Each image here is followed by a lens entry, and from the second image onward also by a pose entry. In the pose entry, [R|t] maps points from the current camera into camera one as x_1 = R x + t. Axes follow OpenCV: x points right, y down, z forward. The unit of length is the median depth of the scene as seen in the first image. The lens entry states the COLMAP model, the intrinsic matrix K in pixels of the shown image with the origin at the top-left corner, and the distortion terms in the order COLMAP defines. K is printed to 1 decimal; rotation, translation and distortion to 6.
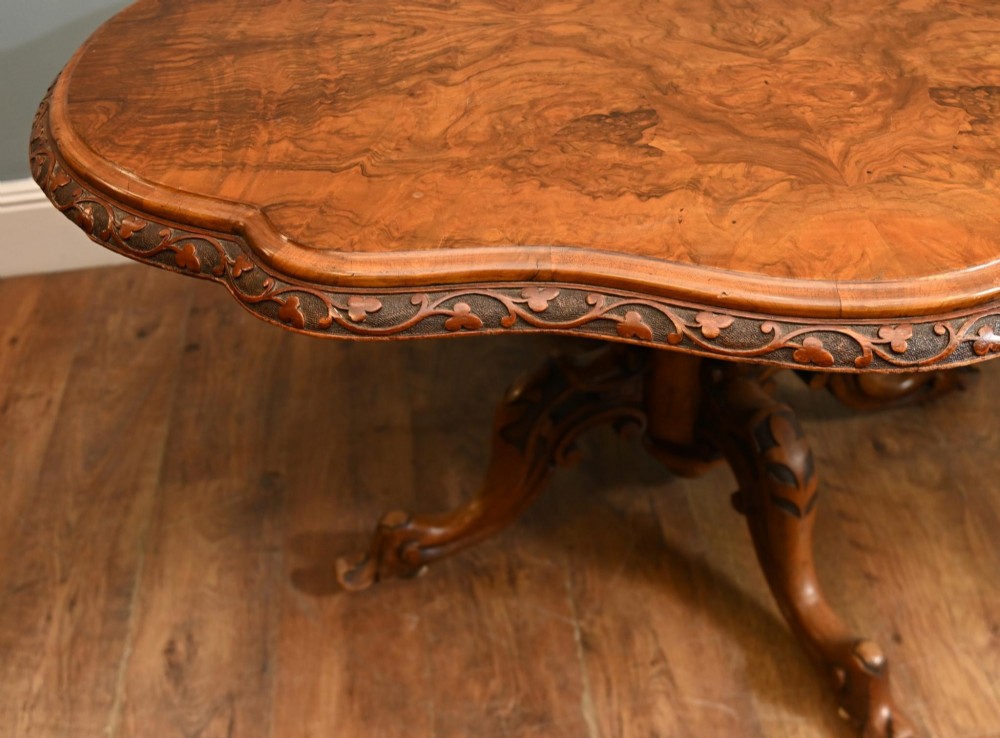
lens RADIAL K [[1151.7, 0, 525.1], [0, 1151.7, 373.5], [0, 0, 1]] dist [-0.092854, 0.000000]
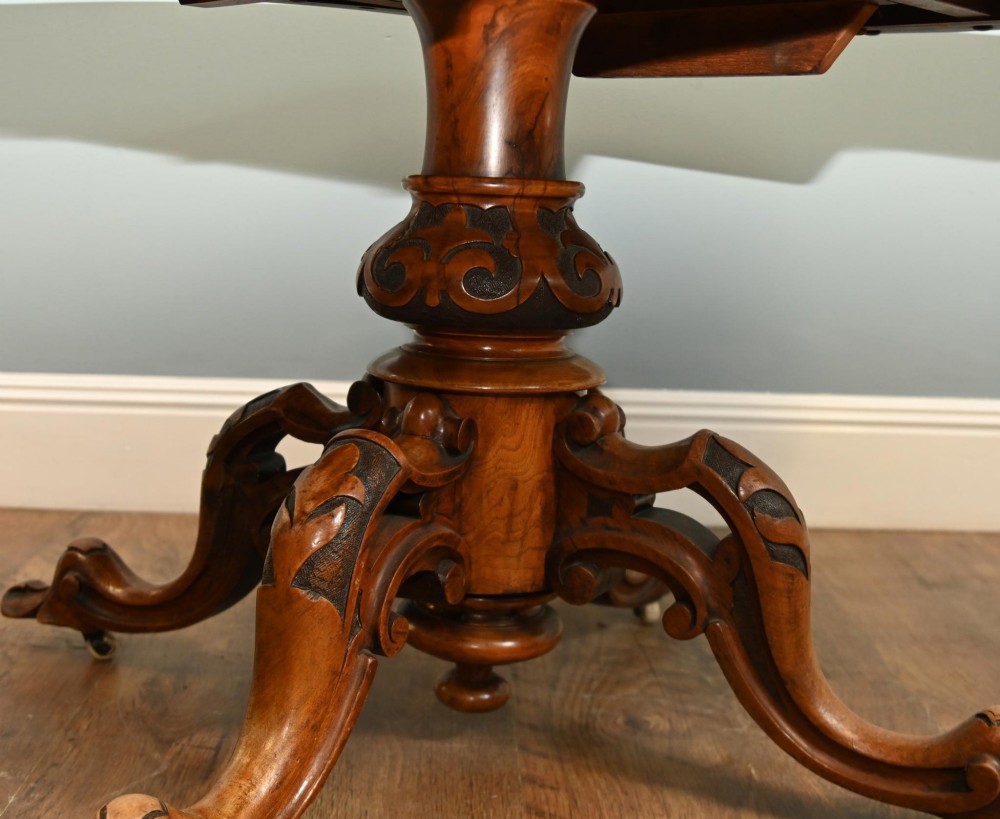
lens RADIAL K [[1385.1, 0, 497.5], [0, 1385.1, 393.0], [0, 0, 1]] dist [-0.092651, 0.000000]
pose [[0.992655, 0.099768, -0.068425, 0.339153], [-0.120579, 0.861853, -0.492616, 0.351557], [0.009825, 0.497248, 0.867553, 0.355292]]
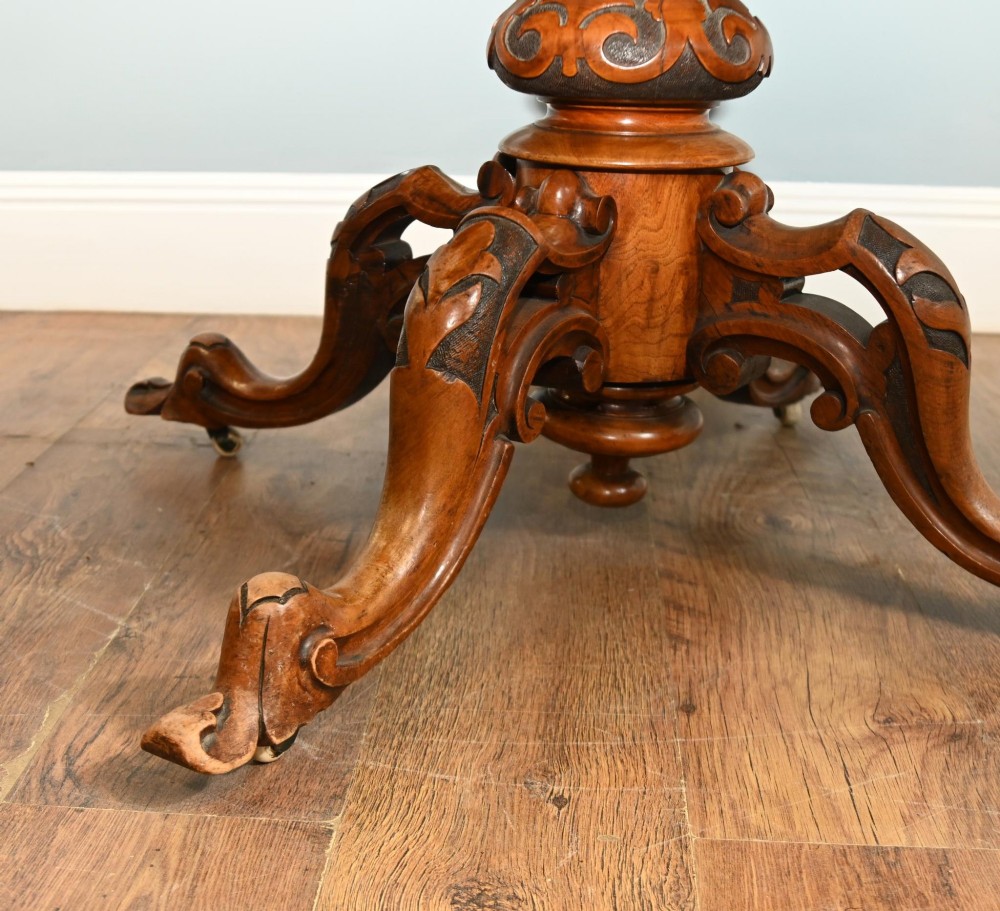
lens RADIAL K [[1458.5, 0, 465.0], [0, 1458.5, 446.9], [0, 0, 1]] dist [-0.096533, 0.000000]
pose [[0.981203, 0.117050, -0.153426, 0.330959], [-0.162551, 0.929807, -0.330205, 0.372757], [0.104006, 0.348938, 0.931356, 0.357390]]
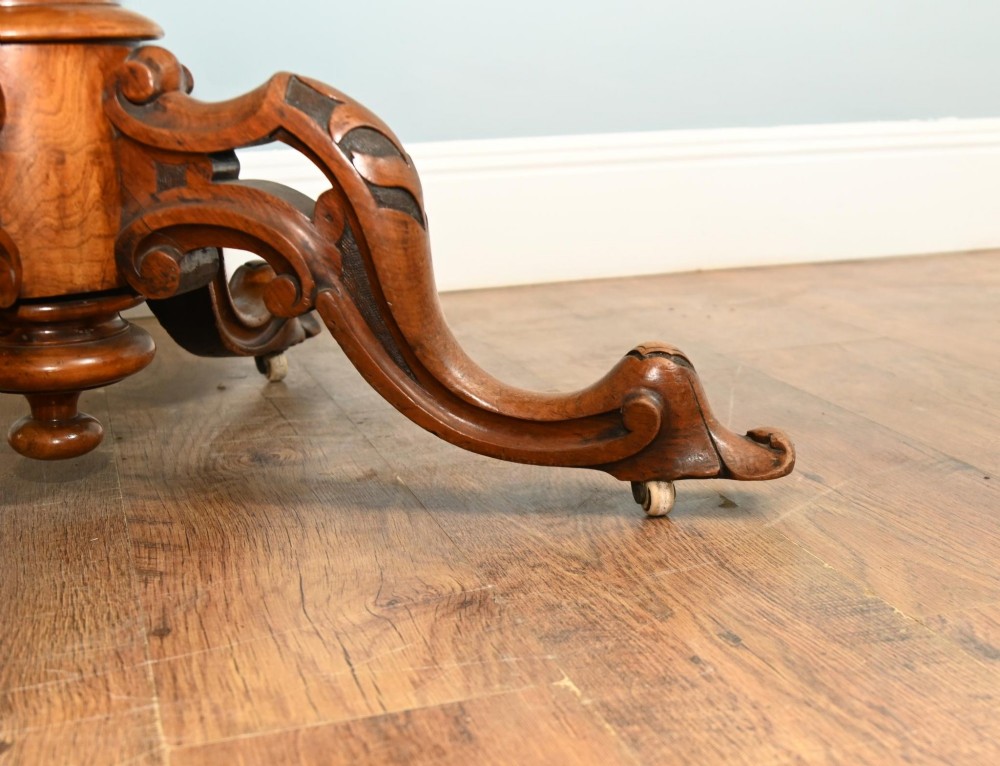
lens RADIAL K [[1492.3, 0, 612.8], [0, 1492.3, 464.2], [0, 0, 1]] dist [-0.077592, 0.000000]
pose [[0.970186, -0.038073, 0.239352, 0.379682], [0.128910, 0.917363, -0.376600, 0.429243], [-0.205234, 0.396227, 0.894921, 0.453678]]
